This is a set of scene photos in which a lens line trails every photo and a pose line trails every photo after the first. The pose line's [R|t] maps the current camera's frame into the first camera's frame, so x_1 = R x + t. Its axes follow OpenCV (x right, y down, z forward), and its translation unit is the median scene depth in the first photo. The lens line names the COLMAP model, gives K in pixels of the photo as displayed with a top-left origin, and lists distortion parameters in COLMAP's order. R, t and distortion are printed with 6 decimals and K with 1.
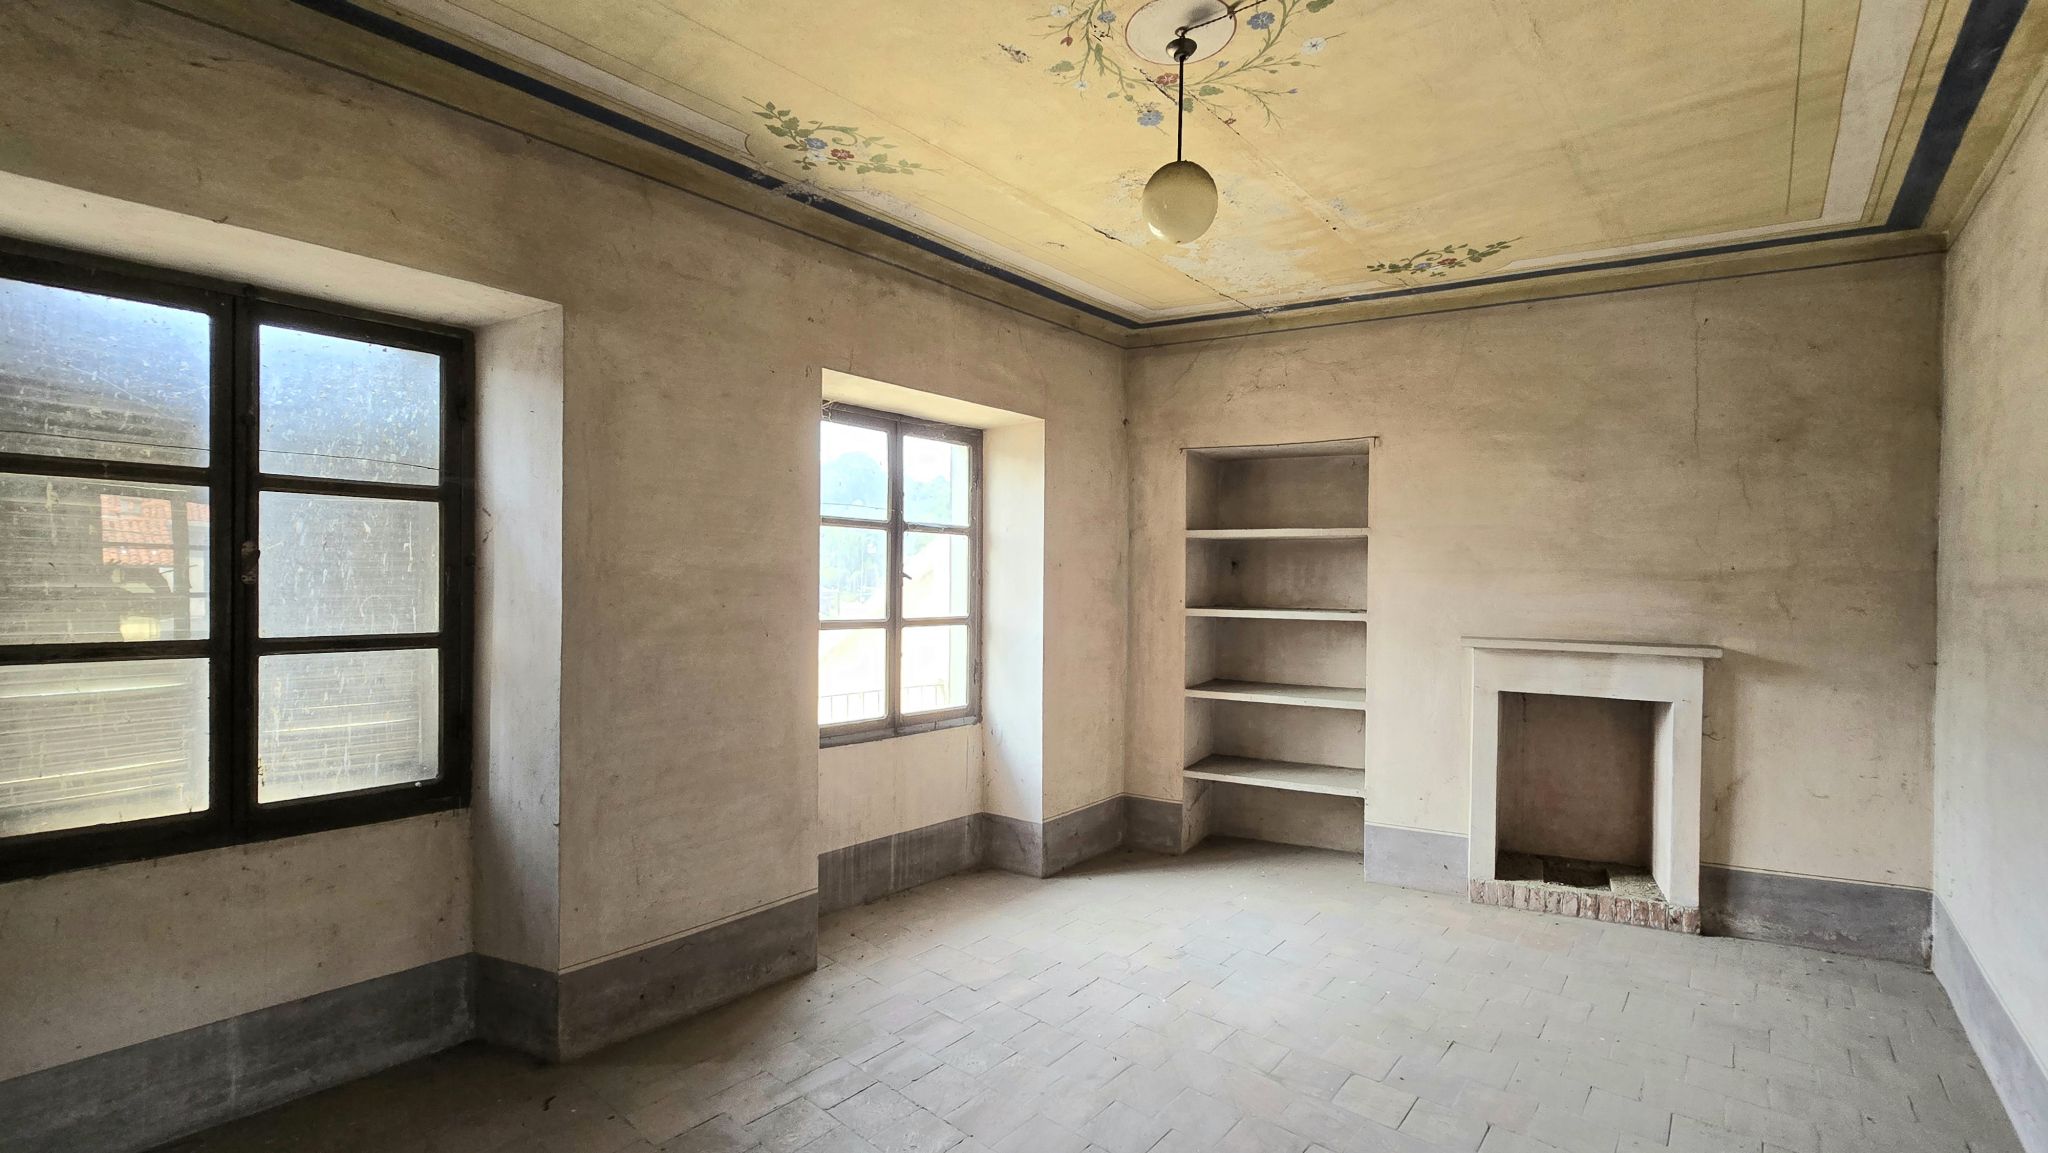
lens RADIAL K [[832.4, 0, 1038.2], [0, 832.4, 584.7], [0, 0, 1]] dist [-0.007091, -0.000024]
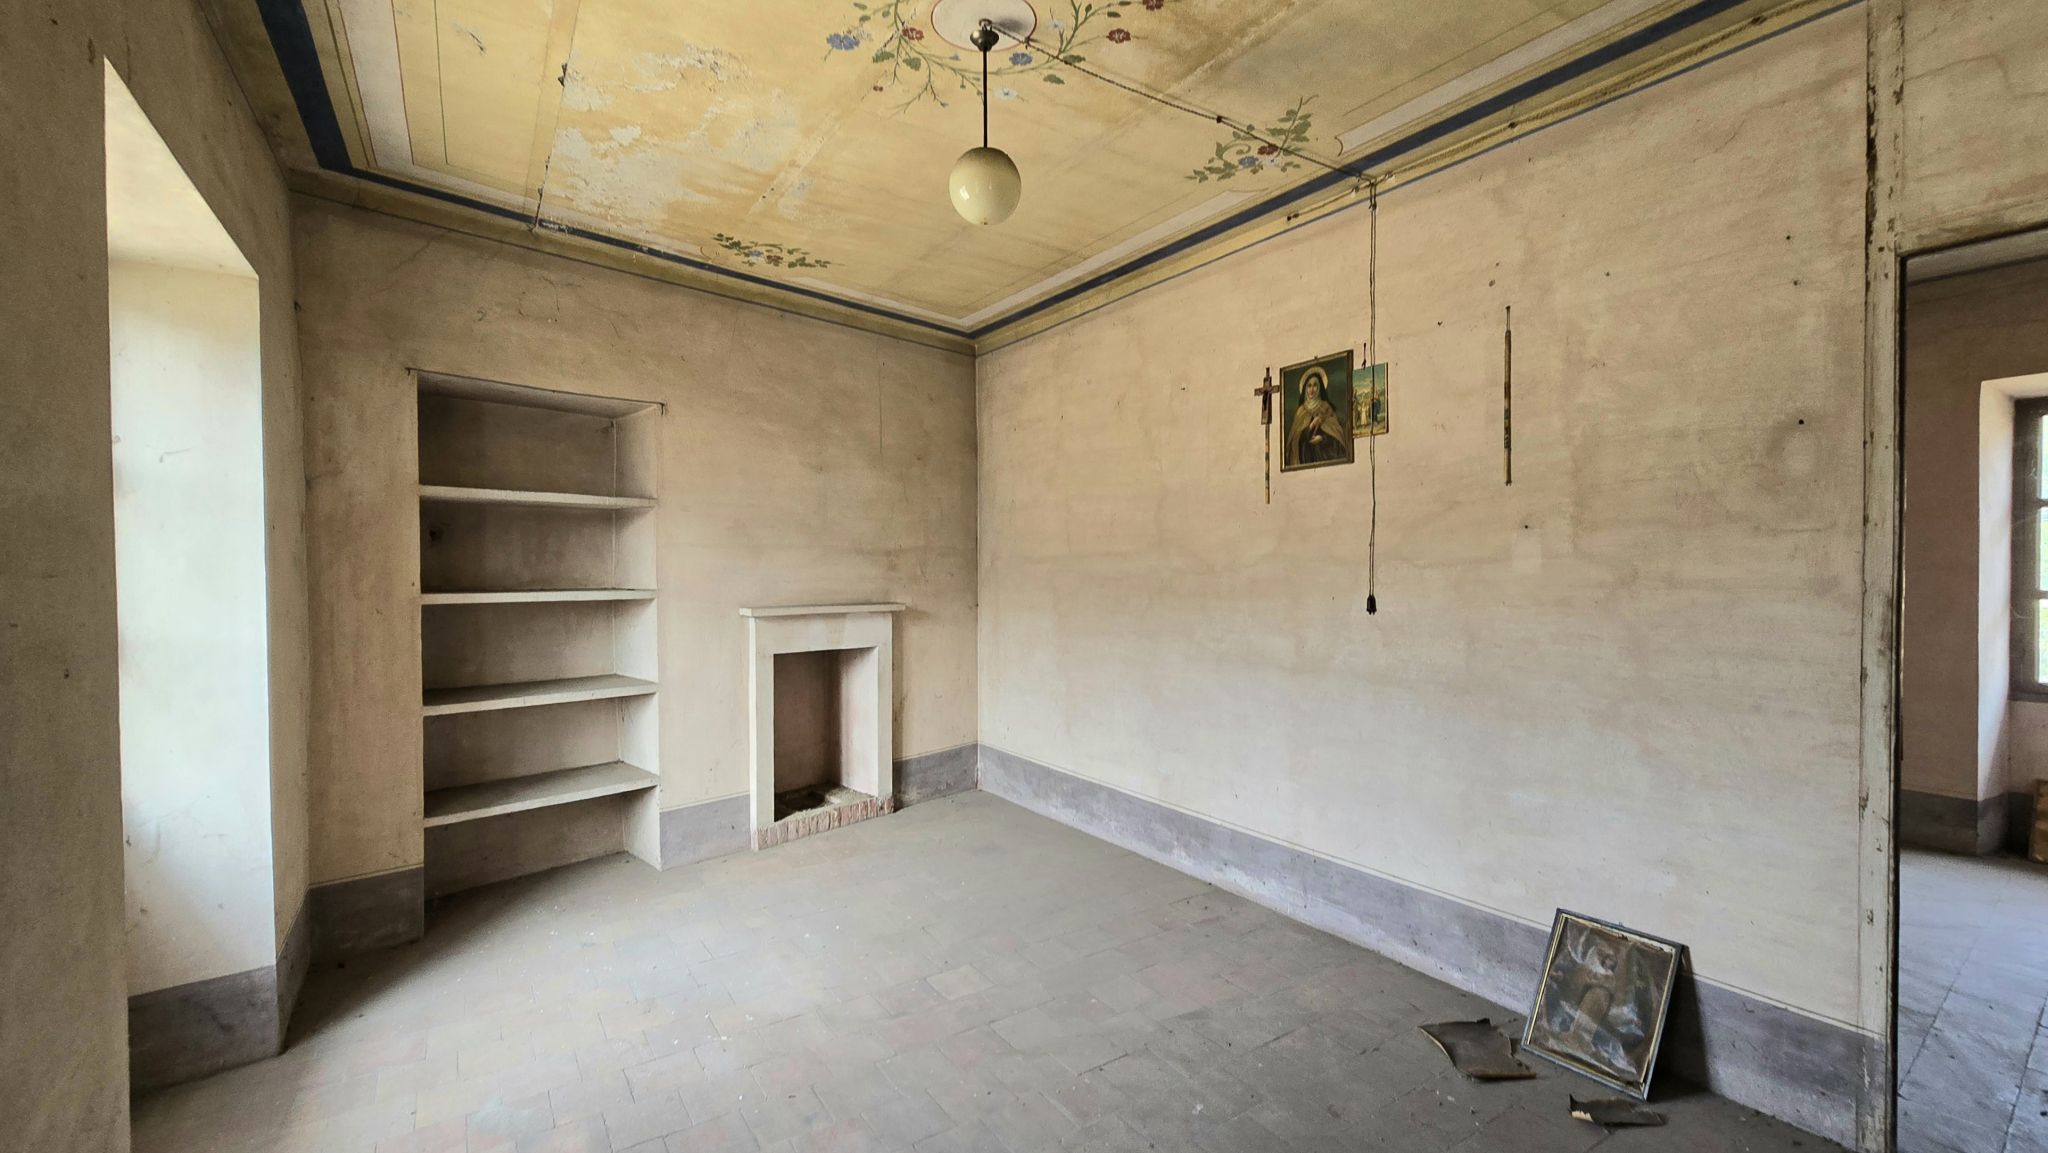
lens RADIAL K [[843.5, 0, 1069.6], [0, 843.5, 582.8], [0, 0, 1]] dist [-0.009469, 0.000154]
pose [[0.272635, -0.026824, 0.961744, -0.408142], [0.012399, 0.999626, 0.024366, 0.009370], [-0.962038, 0.005282, 0.272866, 0.295592]]
